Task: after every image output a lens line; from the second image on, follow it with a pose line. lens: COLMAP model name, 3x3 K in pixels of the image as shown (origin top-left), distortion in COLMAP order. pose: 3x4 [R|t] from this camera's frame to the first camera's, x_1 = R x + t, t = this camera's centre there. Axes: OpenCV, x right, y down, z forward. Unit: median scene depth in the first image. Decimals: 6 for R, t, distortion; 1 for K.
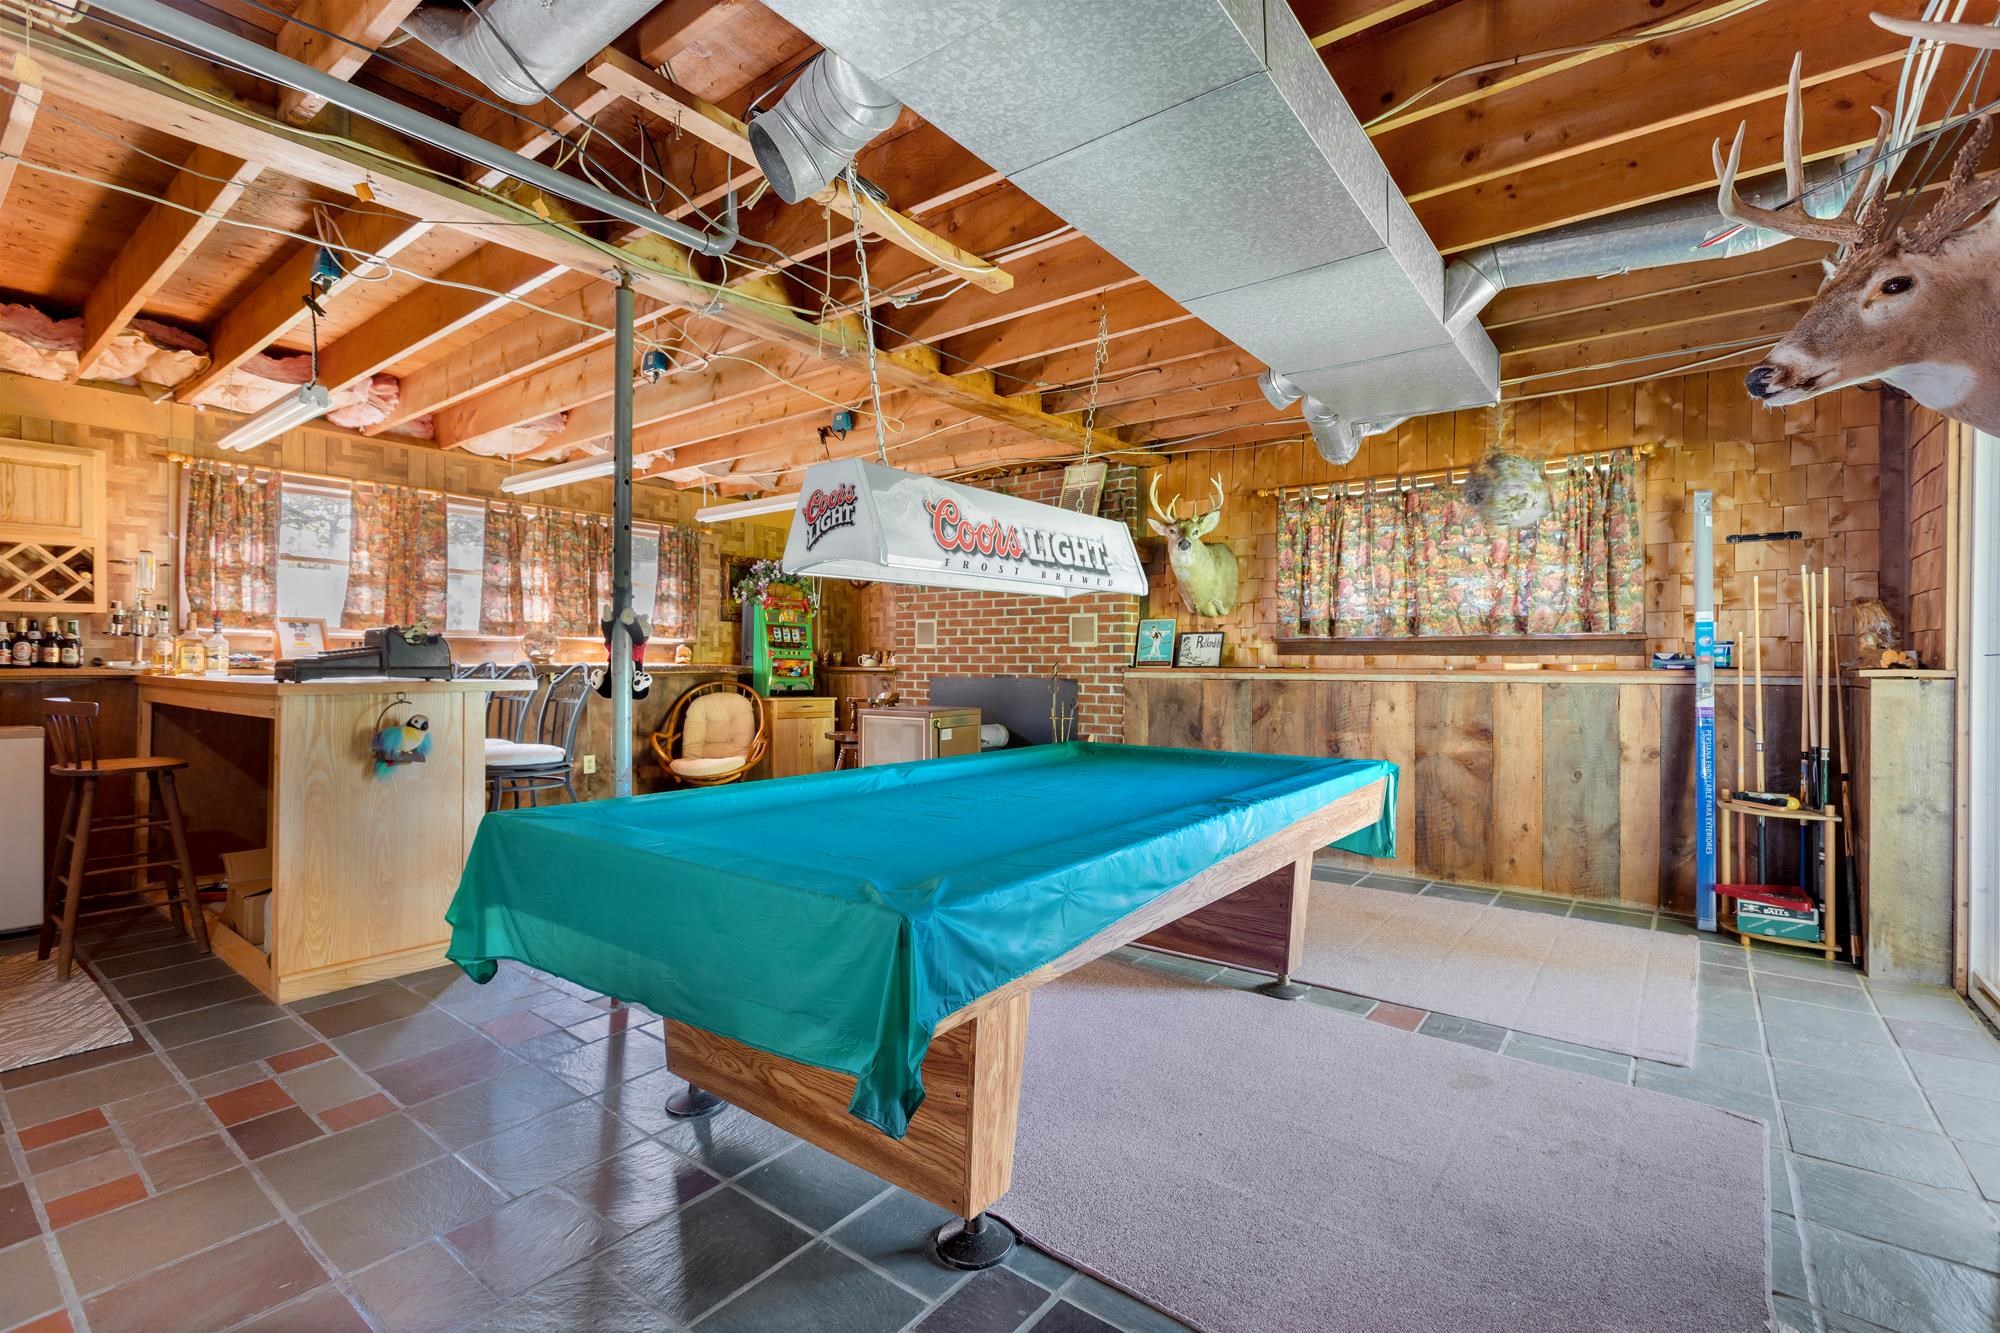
lens RADIAL K [[889.5, 0, 998.8], [0, 889.5, 667.1], [0, 0, 1]] dist [0.001786, -0.000249]
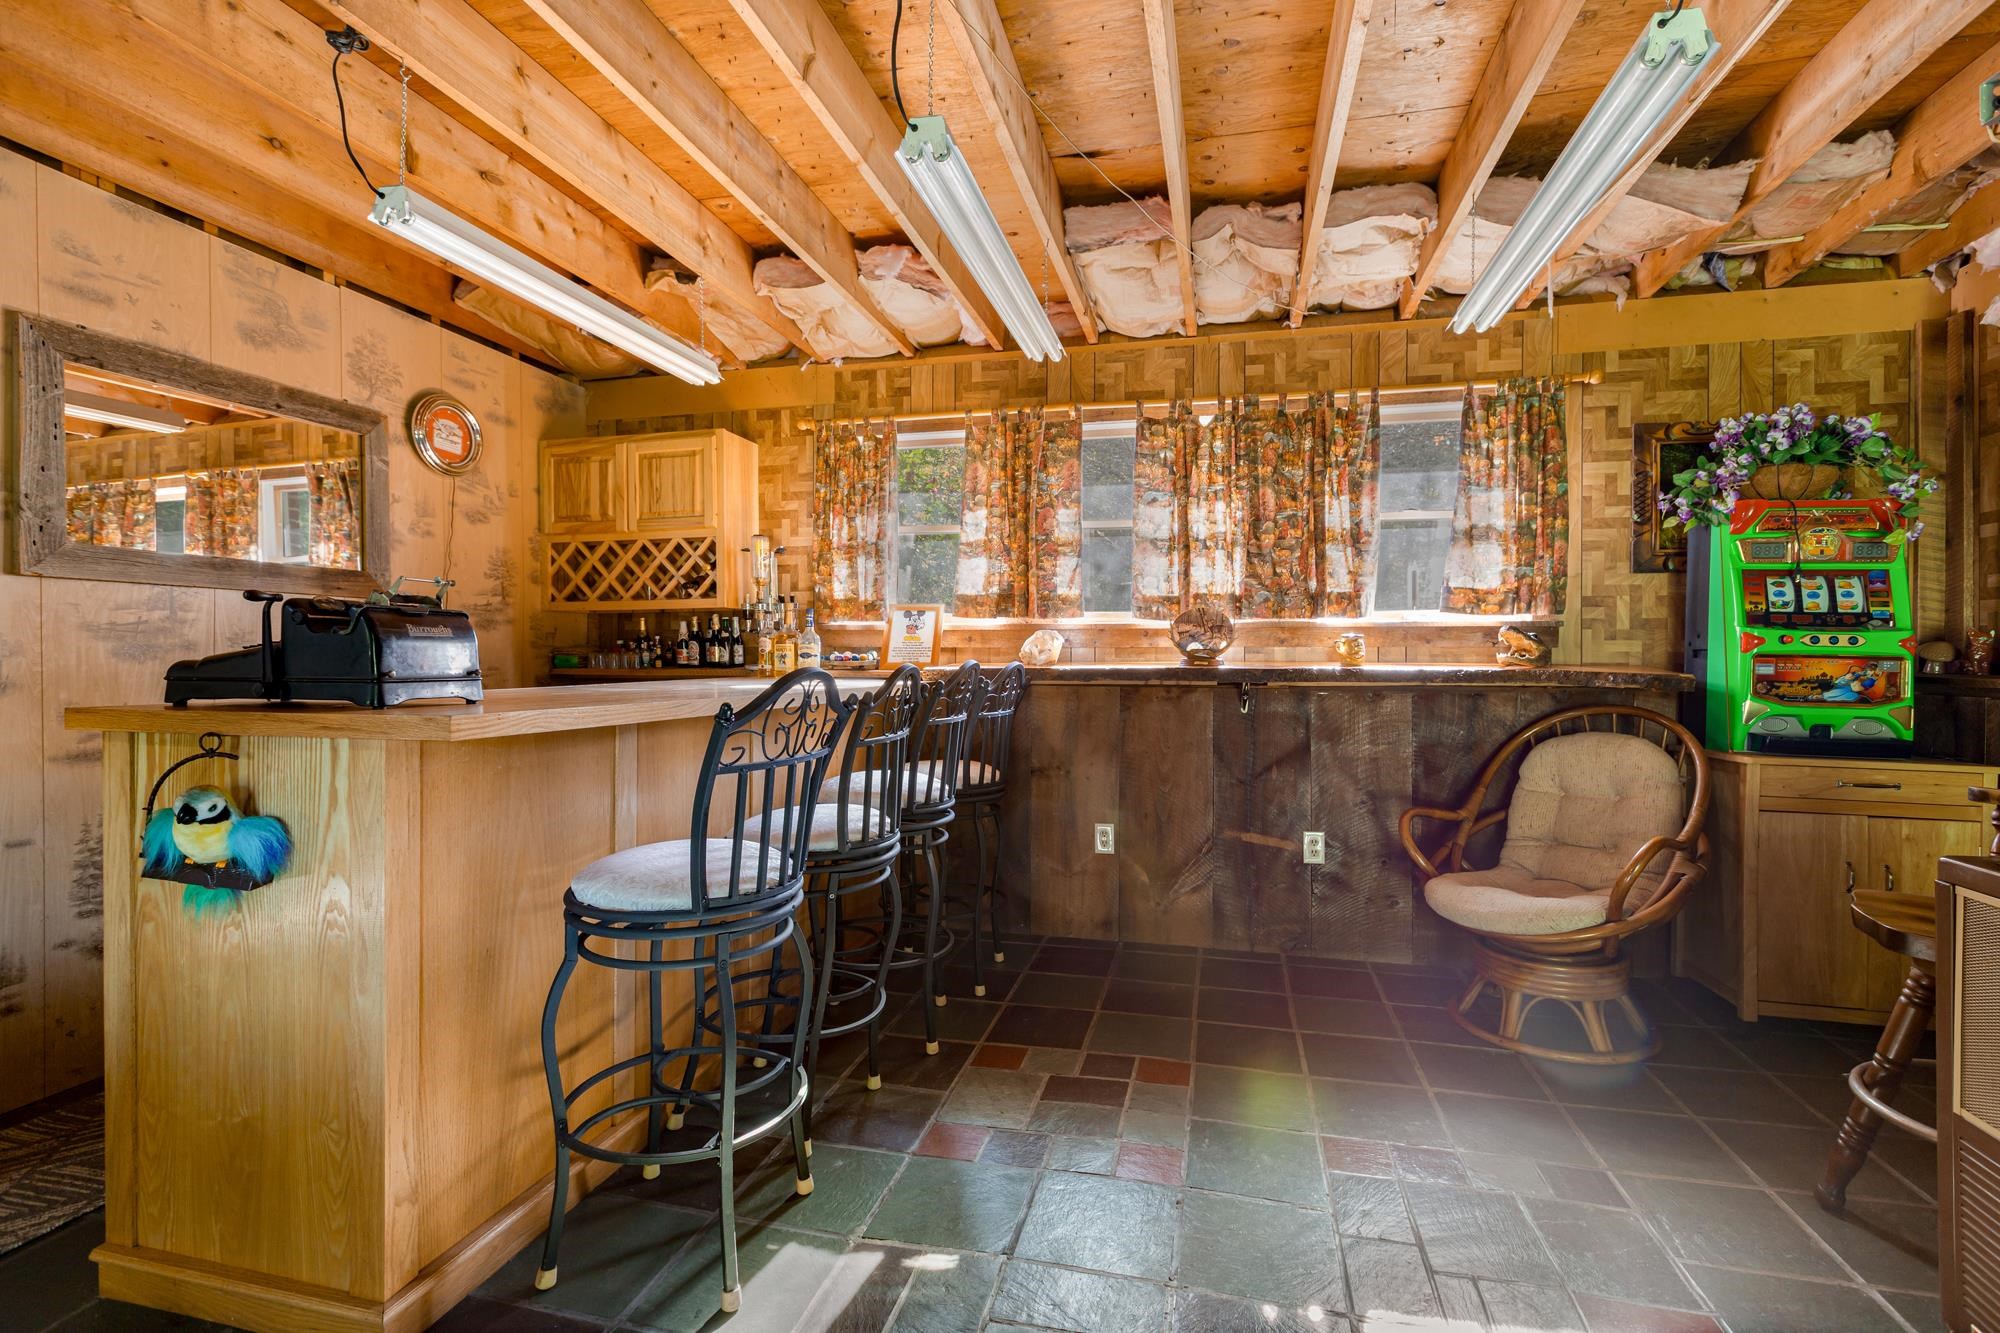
lens RADIAL K [[889.5, 0, 1007.7], [0, 889.5, 664.3], [0, 0, 1]] dist [0.001786, -0.000249]
pose [[0.426209, 0.006787, -0.904599, -0.048727], [-0.005527, 0.999973, 0.004899, -0.007077], [0.904608, 0.002911, 0.426235, 0.680904]]
